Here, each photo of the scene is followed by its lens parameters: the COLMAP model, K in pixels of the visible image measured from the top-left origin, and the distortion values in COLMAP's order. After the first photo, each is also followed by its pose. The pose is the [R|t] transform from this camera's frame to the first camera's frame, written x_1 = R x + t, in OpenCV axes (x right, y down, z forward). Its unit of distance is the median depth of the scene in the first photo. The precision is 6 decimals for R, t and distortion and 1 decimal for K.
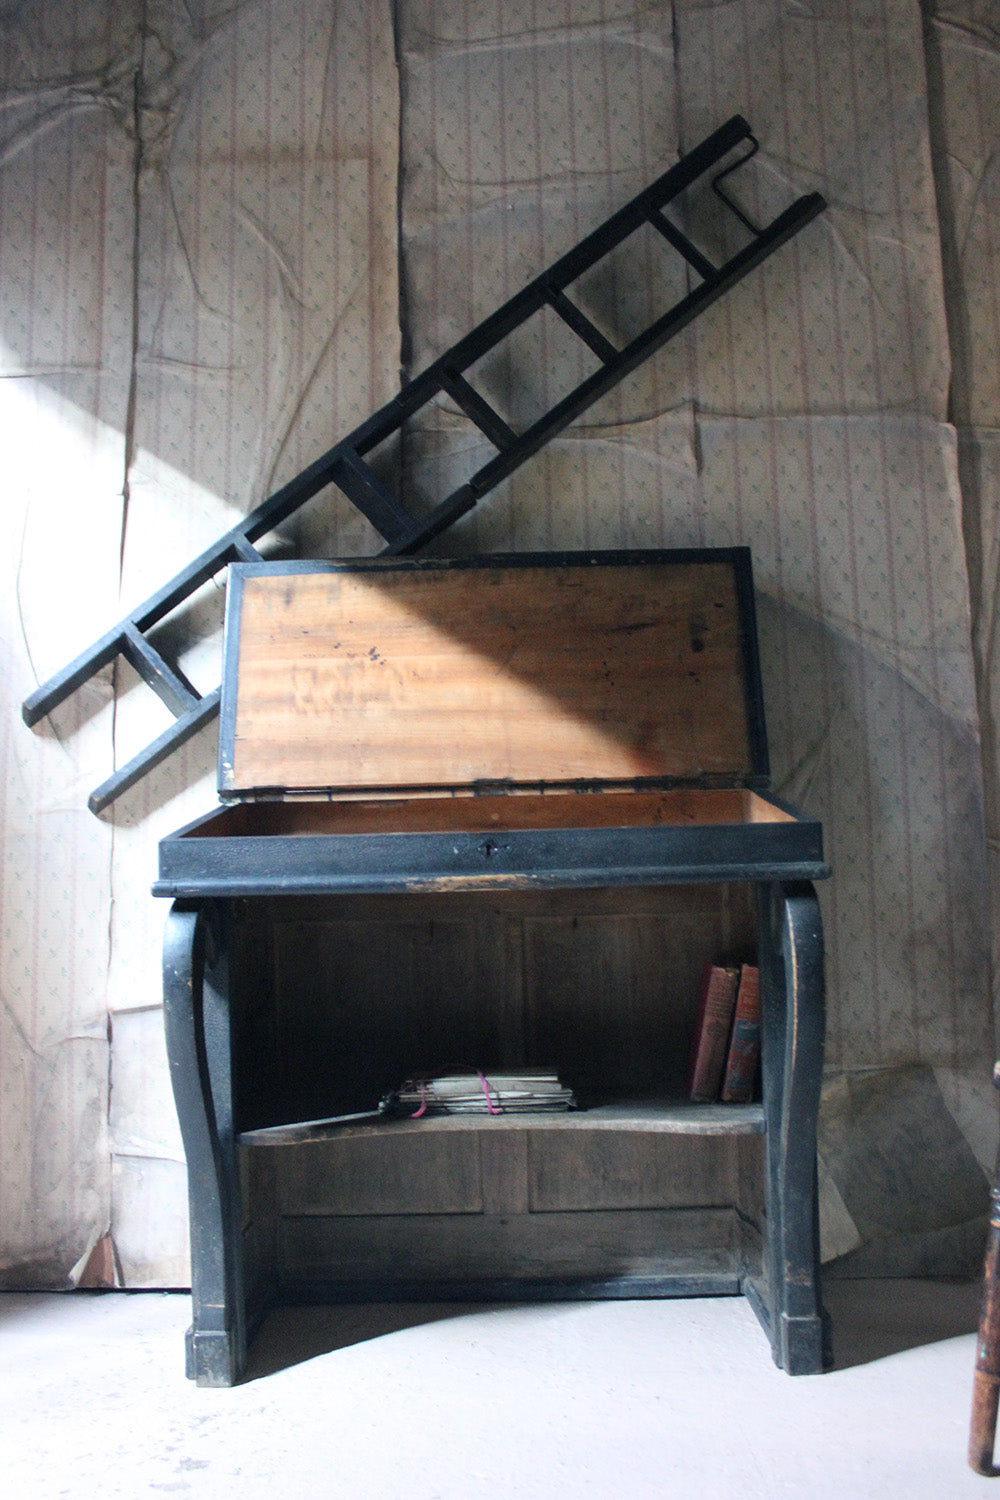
lens RADIAL K [[1278.3, 0, 493.1], [0, 1278.3, 752.4], [0, 0, 1]] dist [-0.167428, 0.148990]
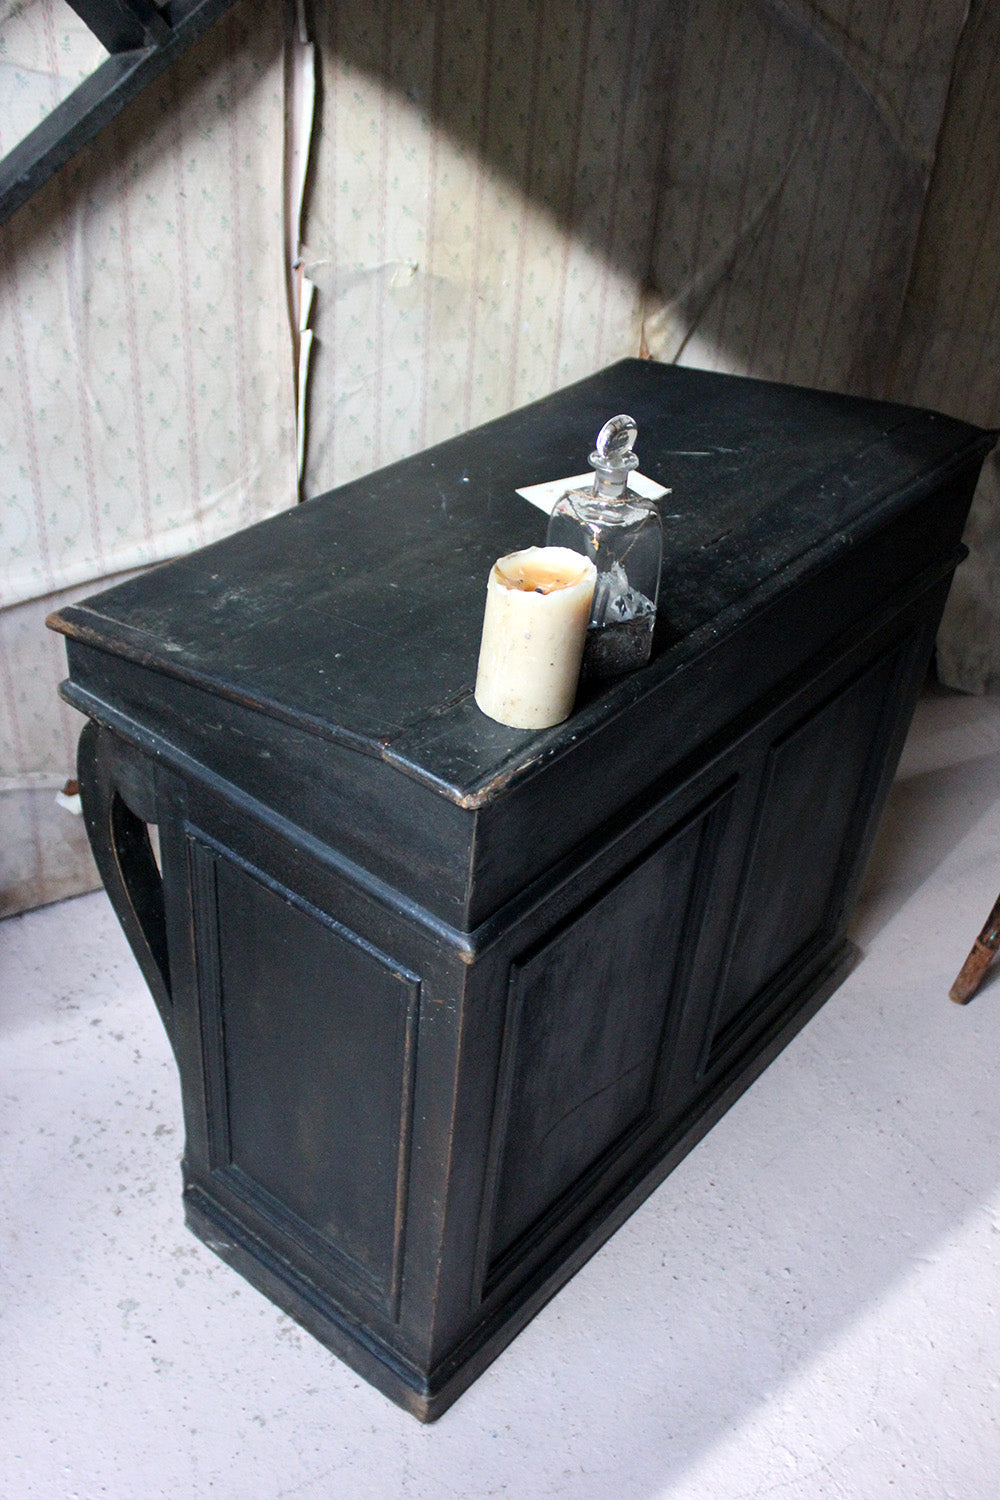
lens RADIAL K [[1464.8, 0, 495.4], [0, 1464.8, 756.1], [0, 0, 1]] dist [-0.157186, 0.175623]
pose [[0.861803, -0.230657, 0.451766, -0.377257], [-0.145453, 0.740855, 0.655727, -0.303211], [-0.485941, -0.630818, 0.604921, 0.301641]]
